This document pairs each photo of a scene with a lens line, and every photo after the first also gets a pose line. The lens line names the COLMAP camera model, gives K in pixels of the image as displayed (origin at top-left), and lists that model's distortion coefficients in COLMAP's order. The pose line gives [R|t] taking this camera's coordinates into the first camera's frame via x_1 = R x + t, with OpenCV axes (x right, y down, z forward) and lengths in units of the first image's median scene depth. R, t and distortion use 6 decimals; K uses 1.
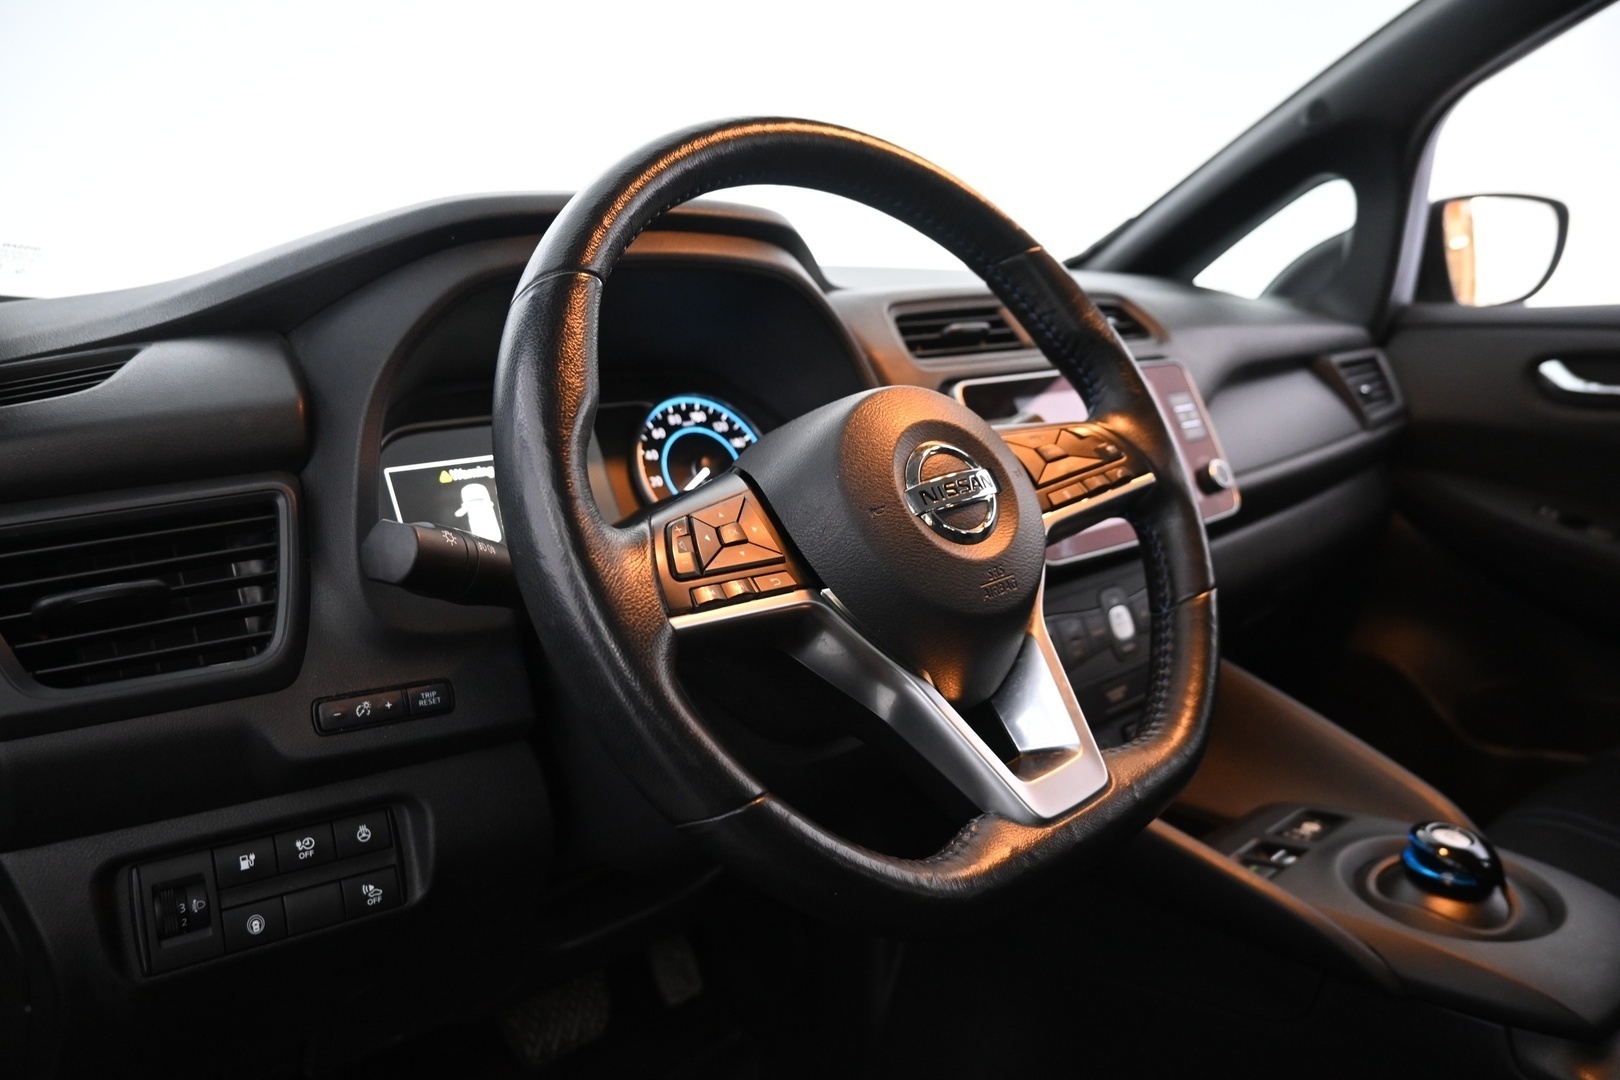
lens RADIAL K [[1130.7, 0, 806.2], [0, 1130.7, 531.9], [0, 0, 1]] dist [0.002300, 0.001911]
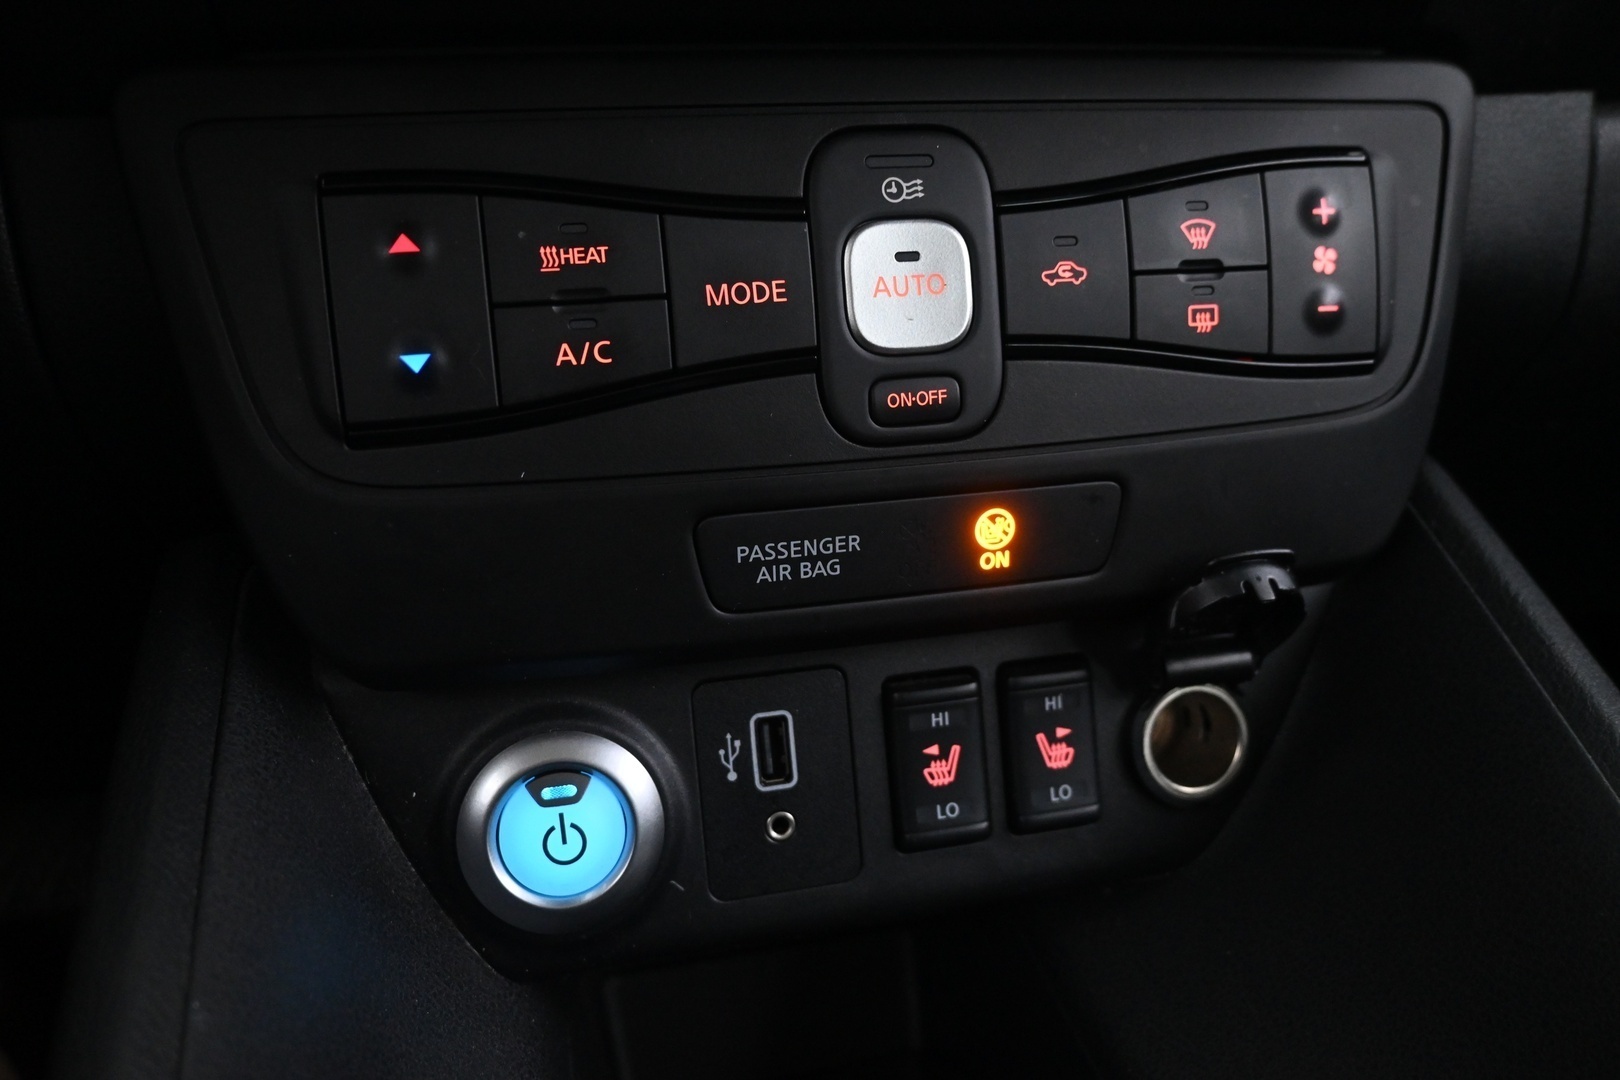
lens RADIAL K [[1200.4, 0, 810.0], [0, 1200.4, 540.0], [0, 0, 1]] dist [0.000220, -0.002146]
pose [[0.870491, 0.243184, -0.427911, 0.495306], [-0.124907, 0.950099, 0.285850, 0.078649], [0.476072, -0.195381, 0.857428, 0.981211]]
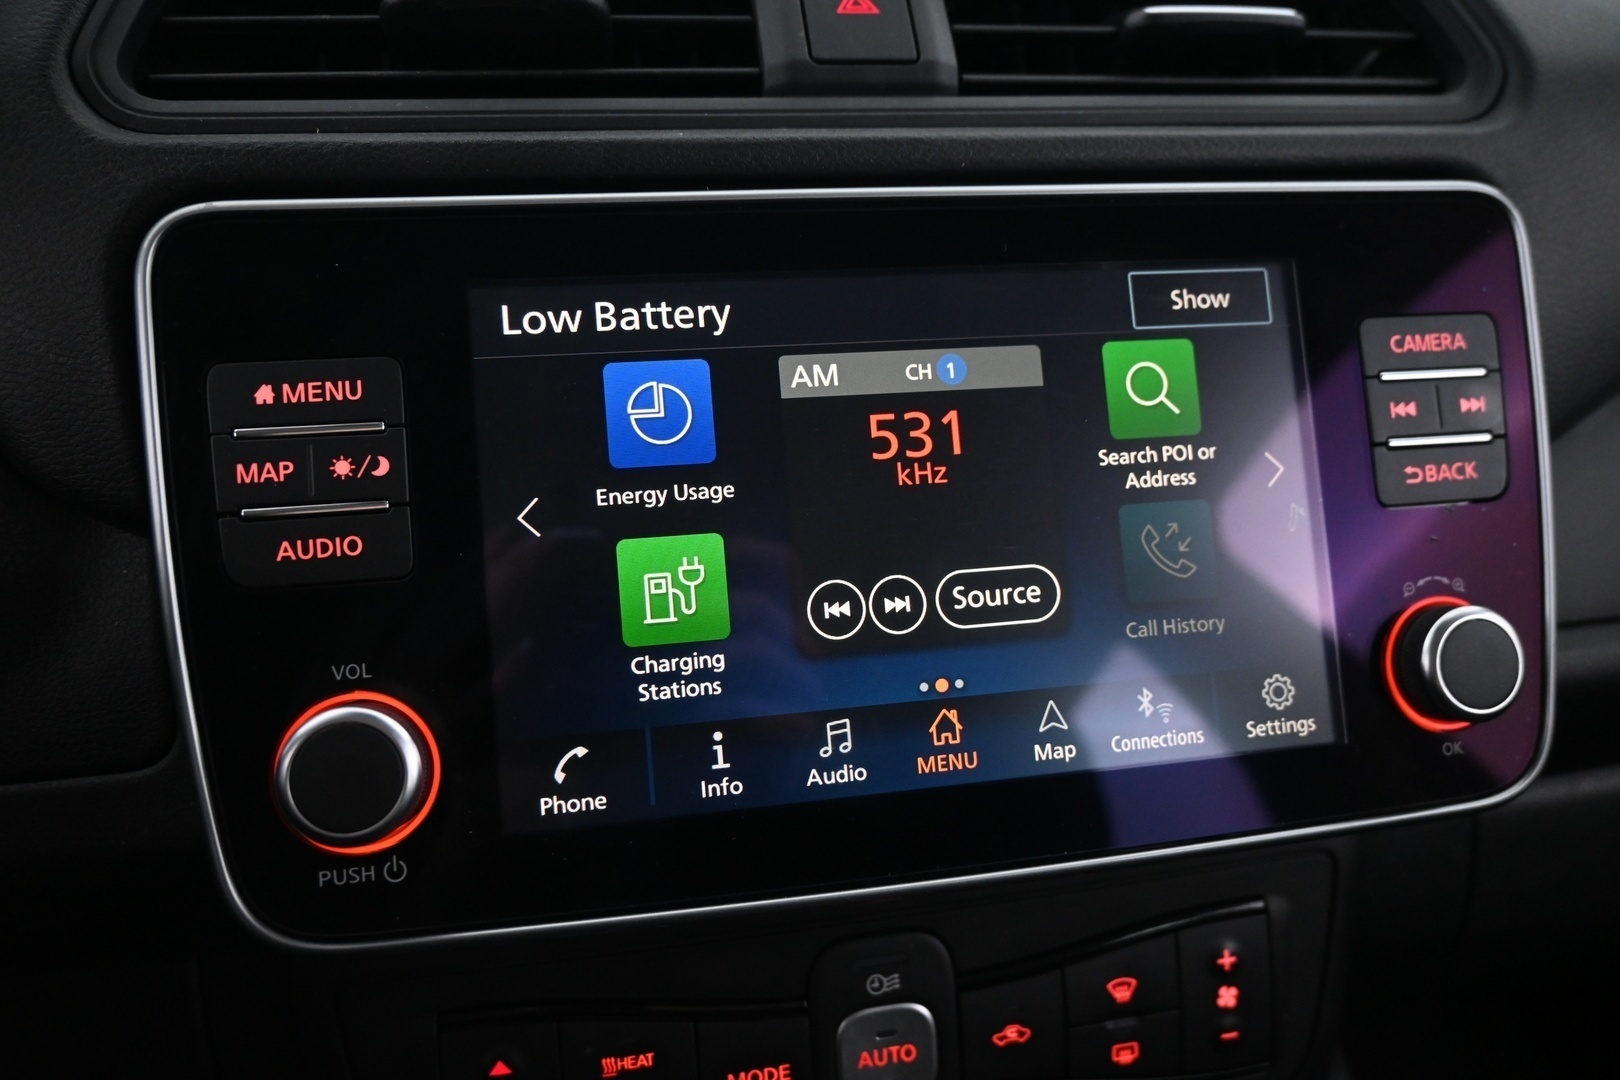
lens RADIAL K [[1200.4, 0, 810.0], [0, 1200.4, 540.0], [0, 0, 1]] dist [0.000220, -0.002146]
pose [[0.848123, 0.254599, -0.464614, 0.487851], [-0.132835, 0.951140, 0.278724, -0.183368], [0.512876, -0.174676, 0.840504, 0.953462]]
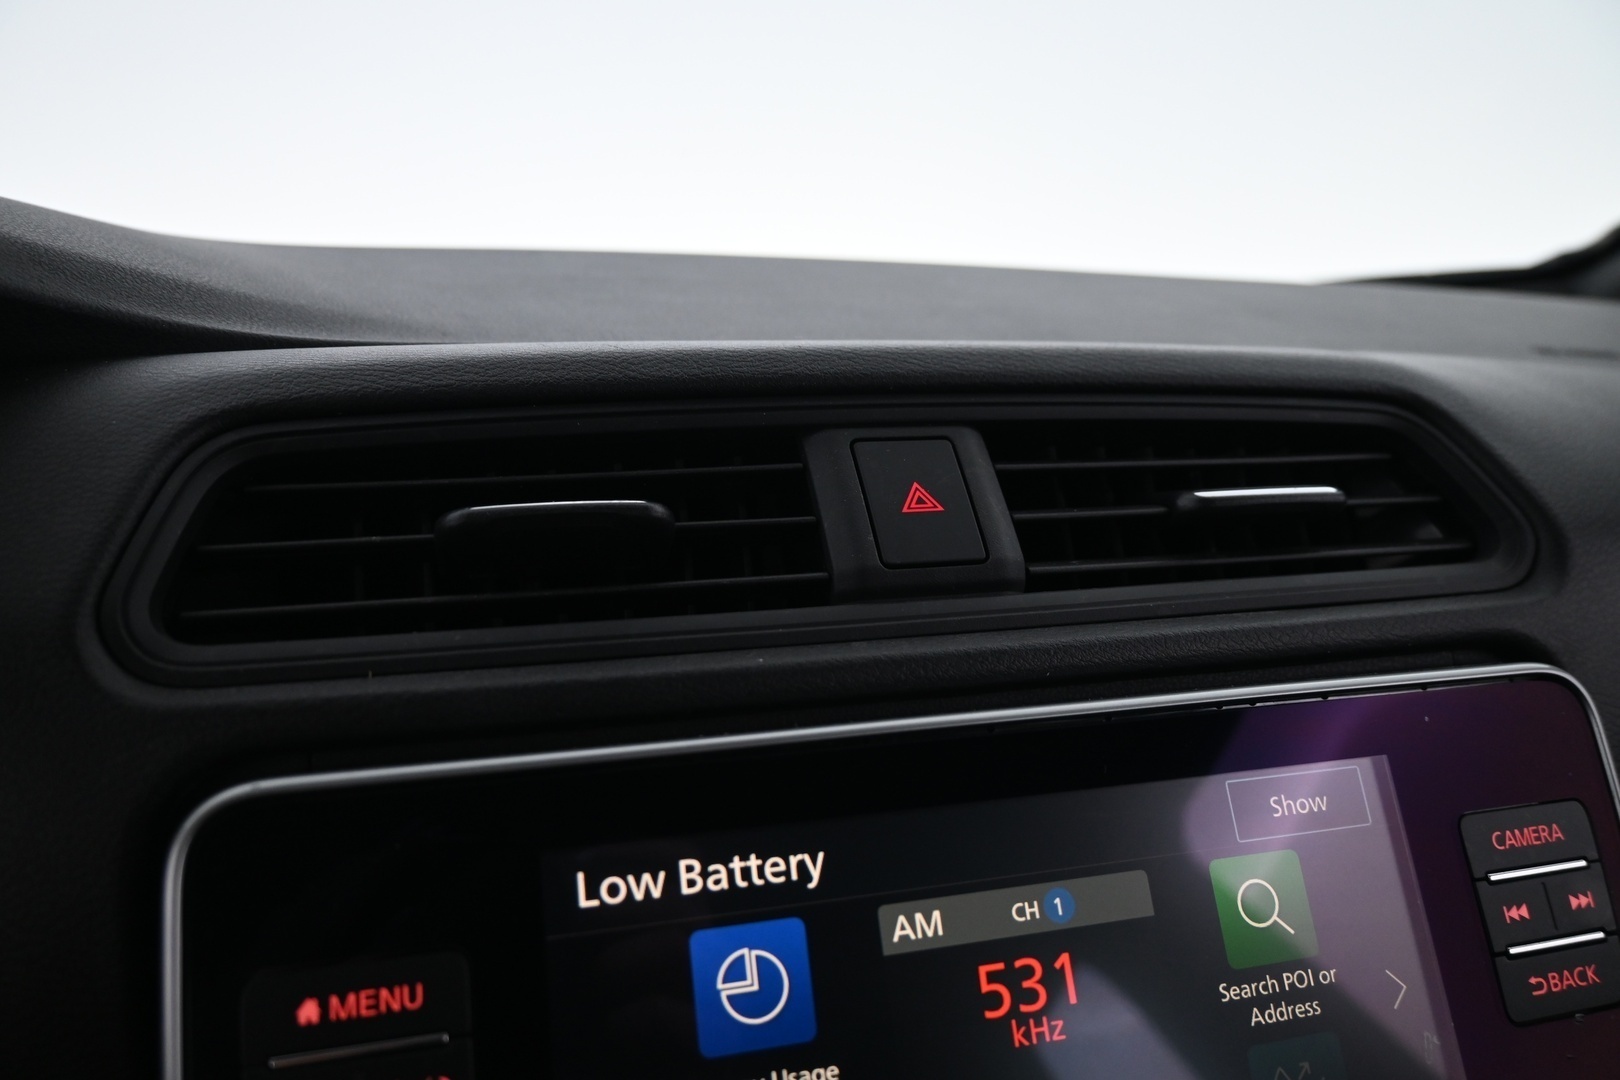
lens RADIAL K [[1200.4, 0, 810.0], [0, 1200.4, 540.0], [0, 0, 1]] dist [0.000220, -0.002146]
pose [[0.888563, 0.136676, -0.437921, 0.411205], [-0.121209, 0.990611, 0.063232, -0.252386], [0.442452, -0.003106, 0.896787, 0.959246]]
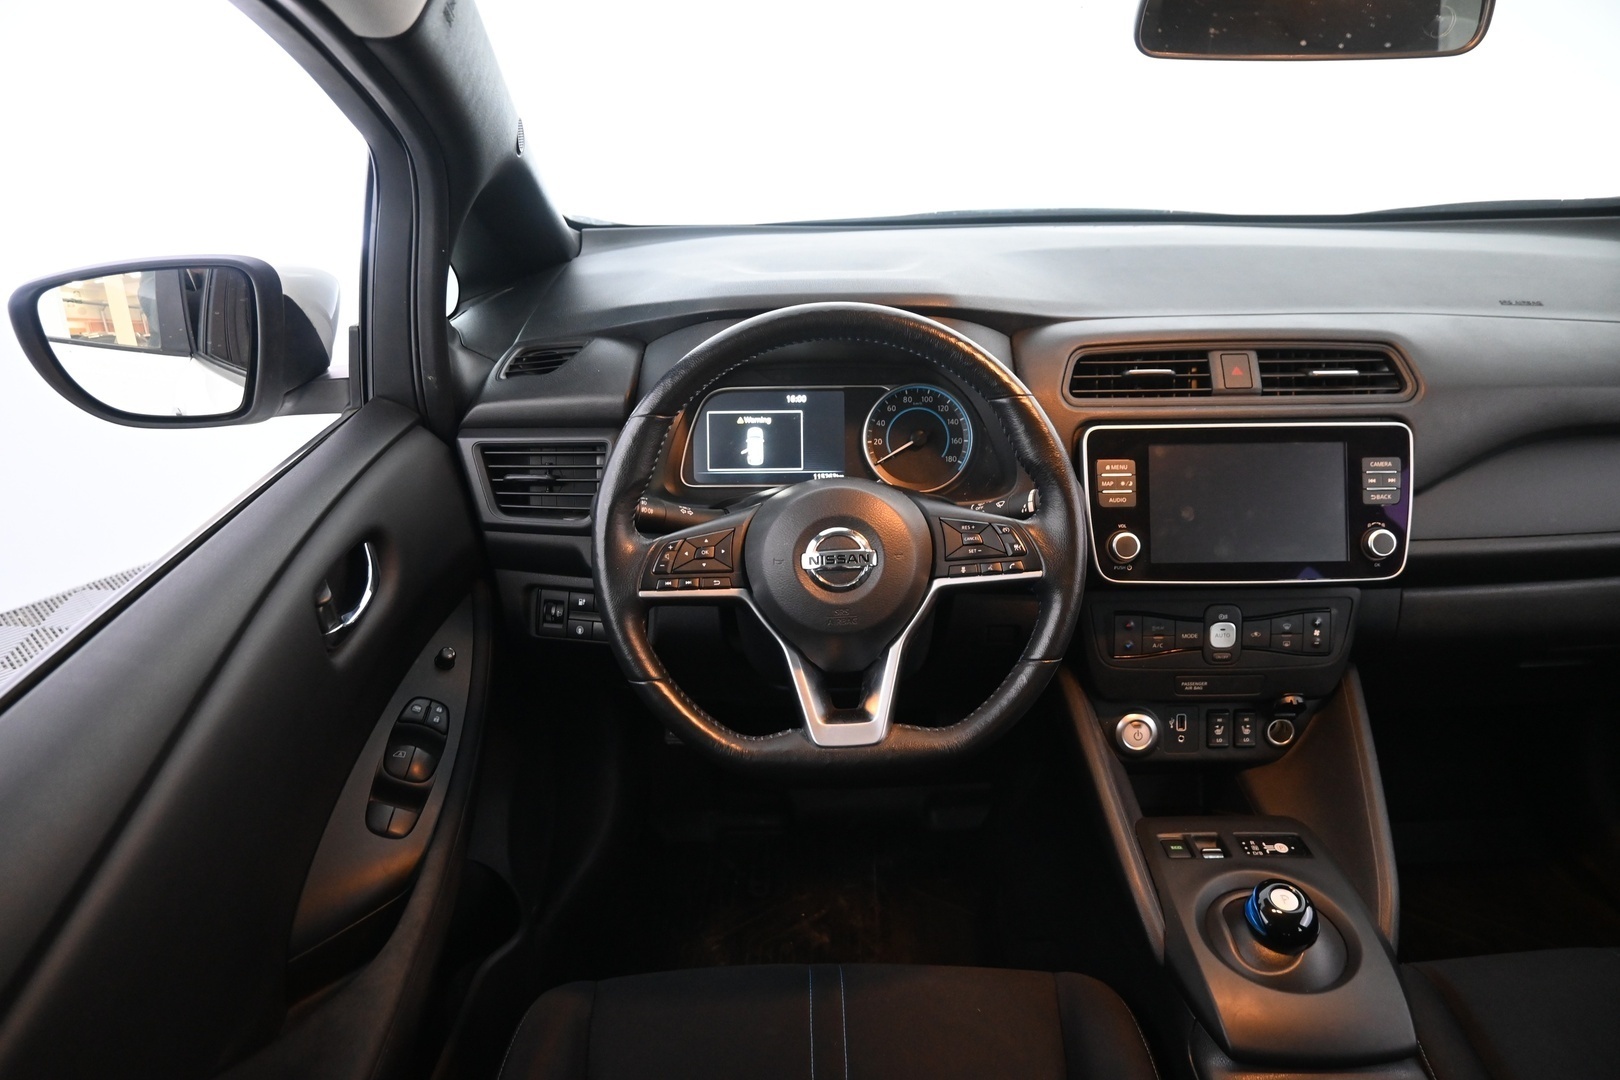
lens RADIAL K [[1130.7, 0, 806.2], [0, 1130.7, 531.9], [0, 0, 1]] dist [0.002300, 0.001911]
pose [[0.735101, 0.328775, -0.592903, 0.819436], [-0.136476, 0.928402, 0.345608, -0.493326], [0.664079, -0.173140, 0.727339, -0.209307]]
